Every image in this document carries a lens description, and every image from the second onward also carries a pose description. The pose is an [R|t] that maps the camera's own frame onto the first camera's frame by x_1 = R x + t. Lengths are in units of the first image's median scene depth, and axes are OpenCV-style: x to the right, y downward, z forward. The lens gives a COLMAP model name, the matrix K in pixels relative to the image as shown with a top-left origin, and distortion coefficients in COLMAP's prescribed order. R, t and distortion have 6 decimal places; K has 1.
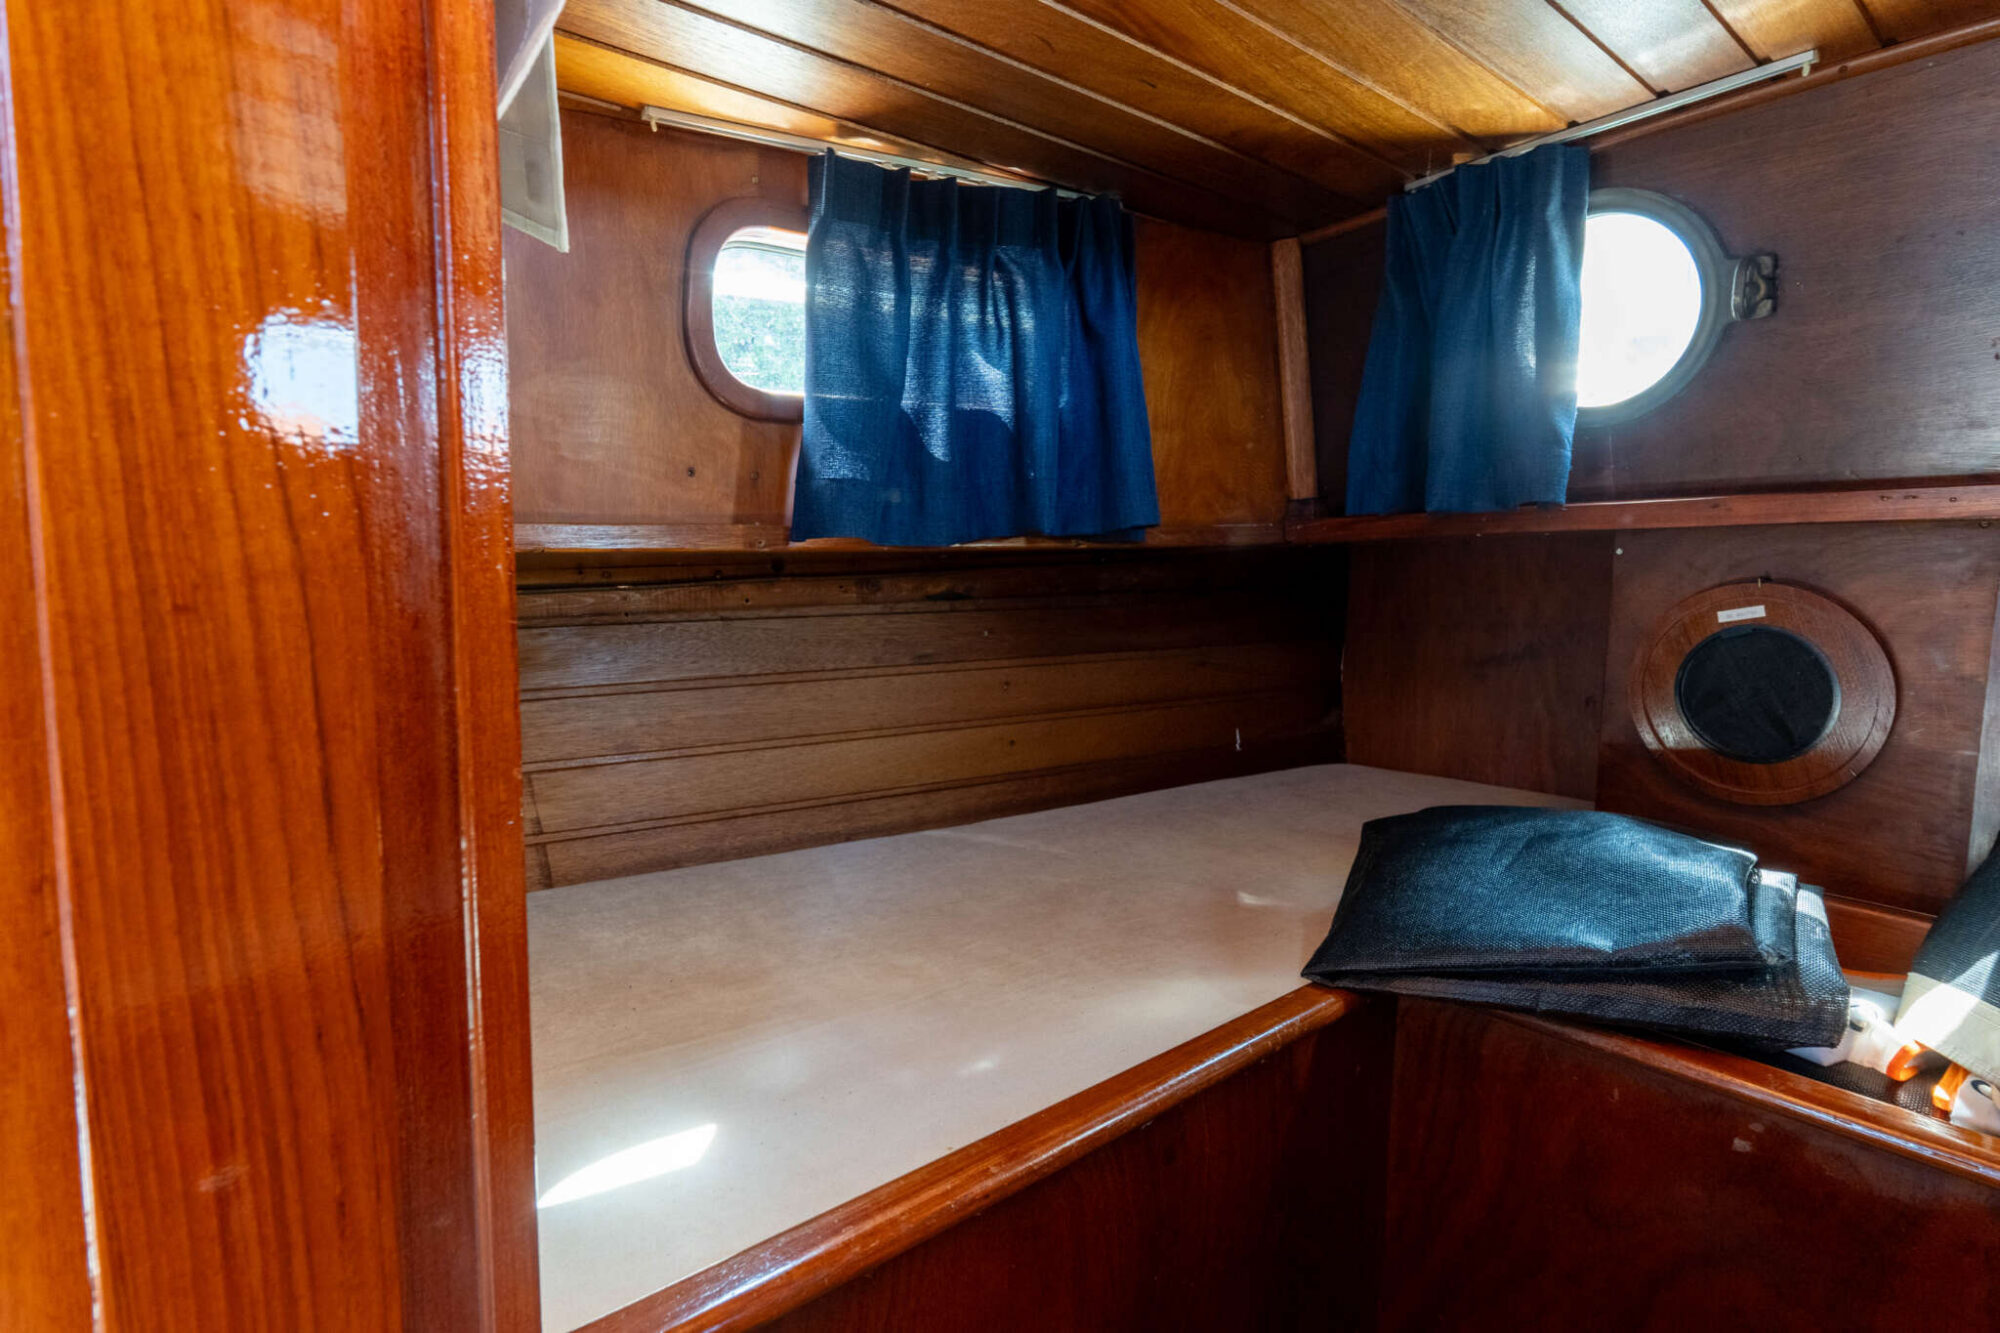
lens RADIAL K [[1070.8, 0, 998.3], [0, 1070.8, 656.3], [0, 0, 1]] dist [0.001996, -0.001974]
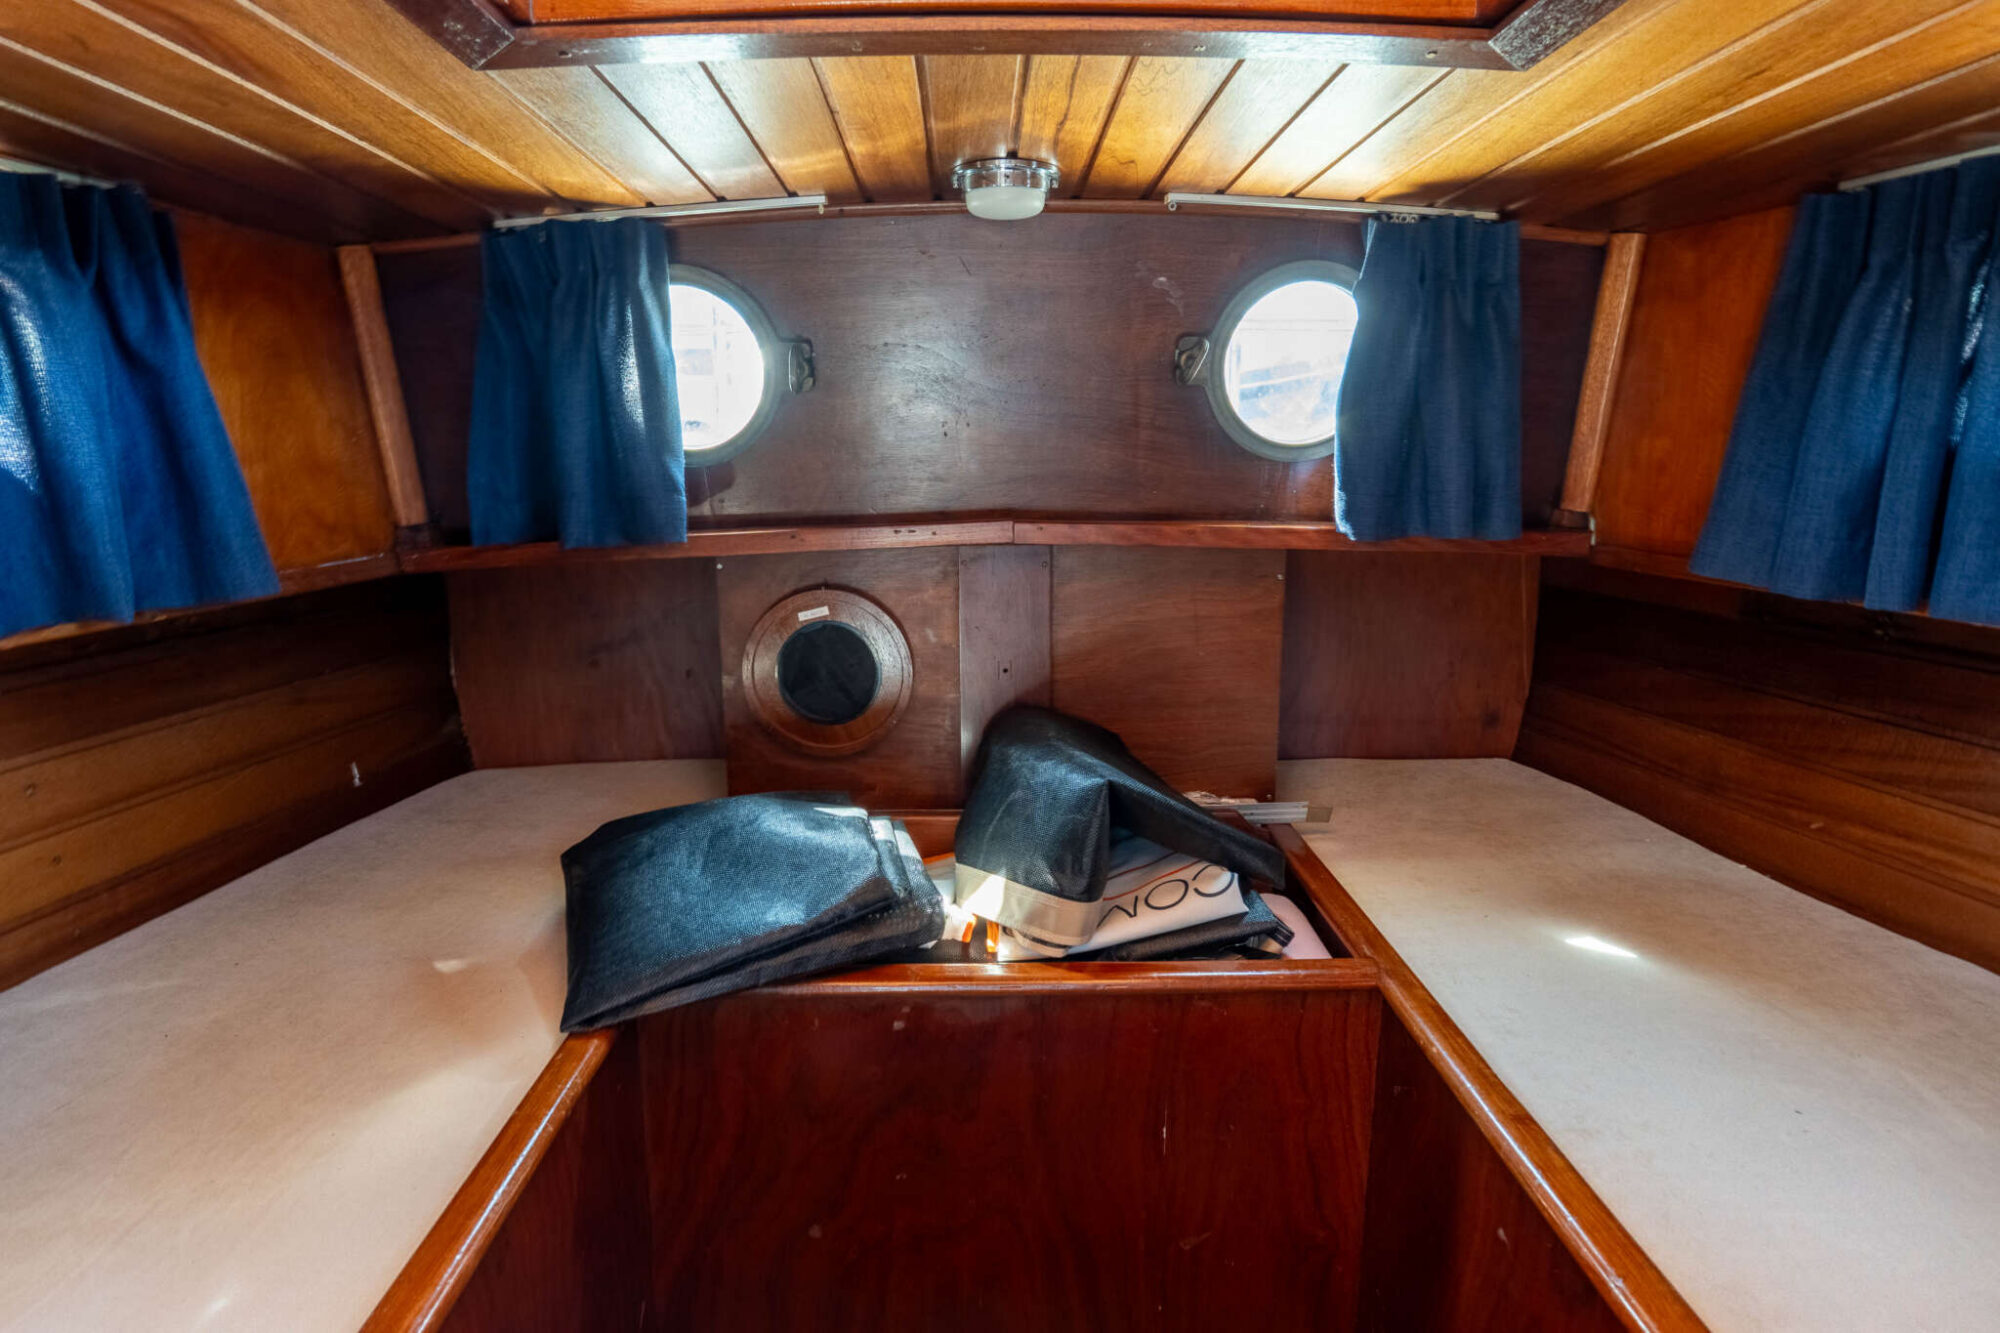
lens RADIAL K [[1074.9, 0, 998.1], [0, 1074.9, 662.0], [0, 0, 1]] dist [-0.000815, -0.001265]
pose [[0.645734, -0.162008, 0.746177, -0.151135], [0.094907, 0.986683, 0.132095, -0.142777], [-0.757641, -0.014481, 0.652511, -0.017207]]
